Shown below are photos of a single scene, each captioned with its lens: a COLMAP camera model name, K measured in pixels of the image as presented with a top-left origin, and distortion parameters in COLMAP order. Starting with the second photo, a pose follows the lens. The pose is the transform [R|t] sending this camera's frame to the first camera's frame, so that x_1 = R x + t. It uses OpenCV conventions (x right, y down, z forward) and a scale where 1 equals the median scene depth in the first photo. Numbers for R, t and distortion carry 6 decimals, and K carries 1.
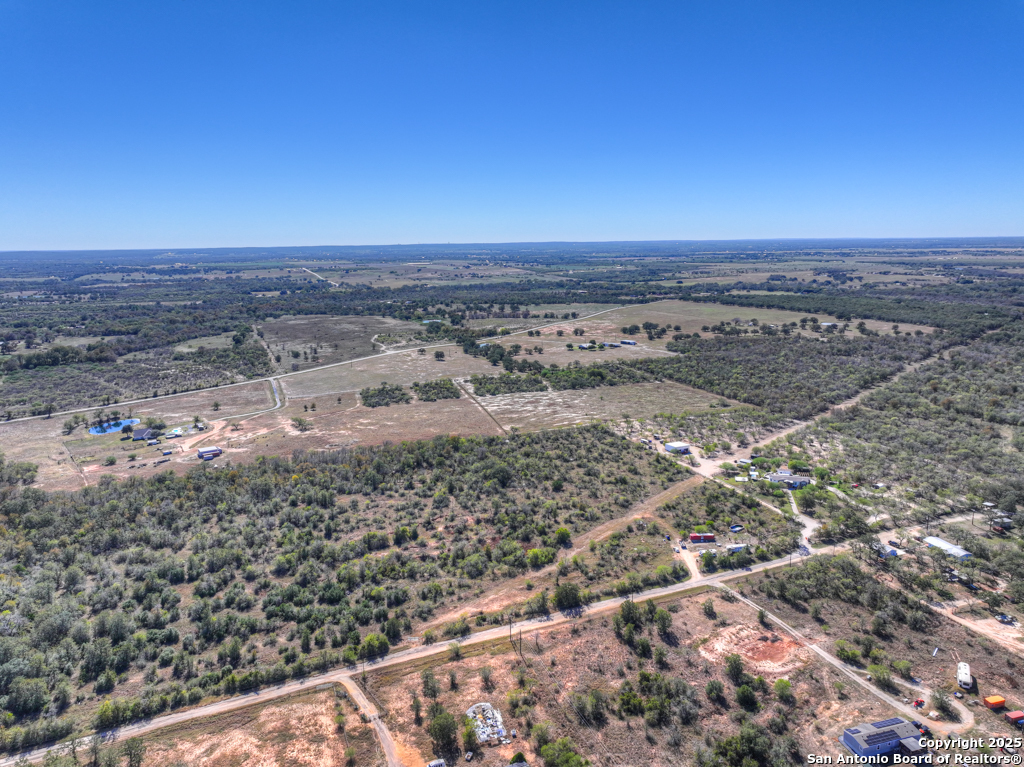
lens RADIAL K [[717.6, 0, 512.0], [0, 717.6, 383.5], [0, 0, 1]] dist [-0.000358, 0.013353]
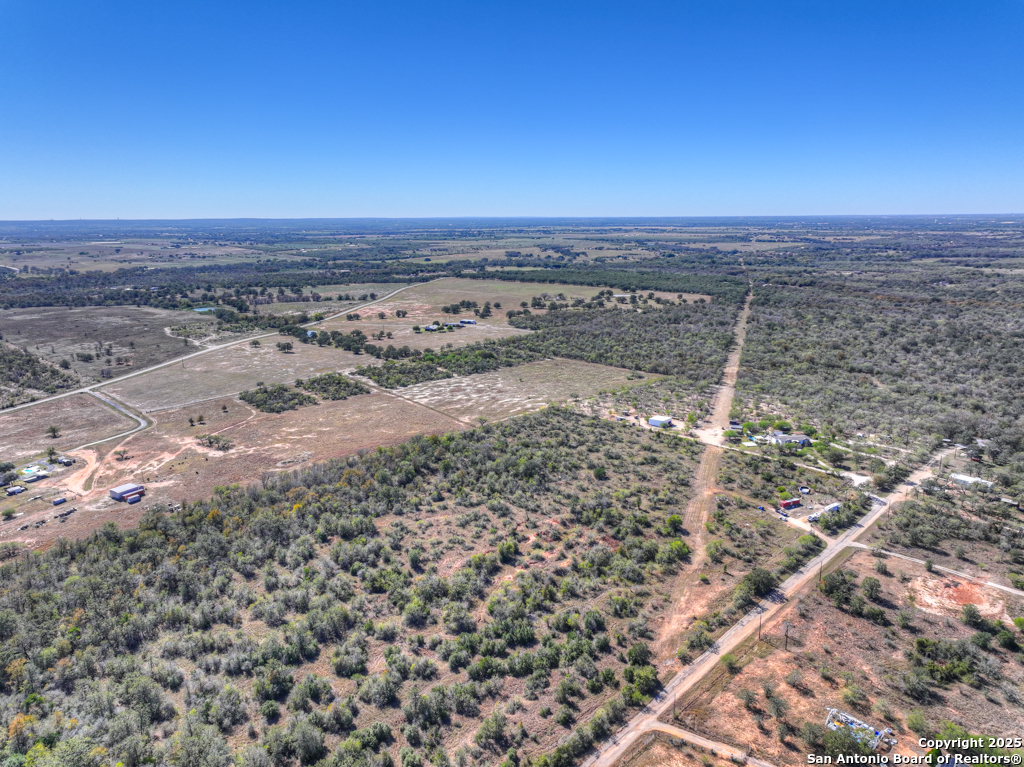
lens RADIAL K [[717.6, 0, 512.0], [0, 717.6, 383.5], [0, 0, 1]] dist [-0.000358, 0.013353]
pose [[0.914722, -0.084618, 0.395125, -0.282083], [0.072666, 0.996334, 0.045145, -0.020429], [-0.397497, -0.012582, 0.917517, 0.112637]]
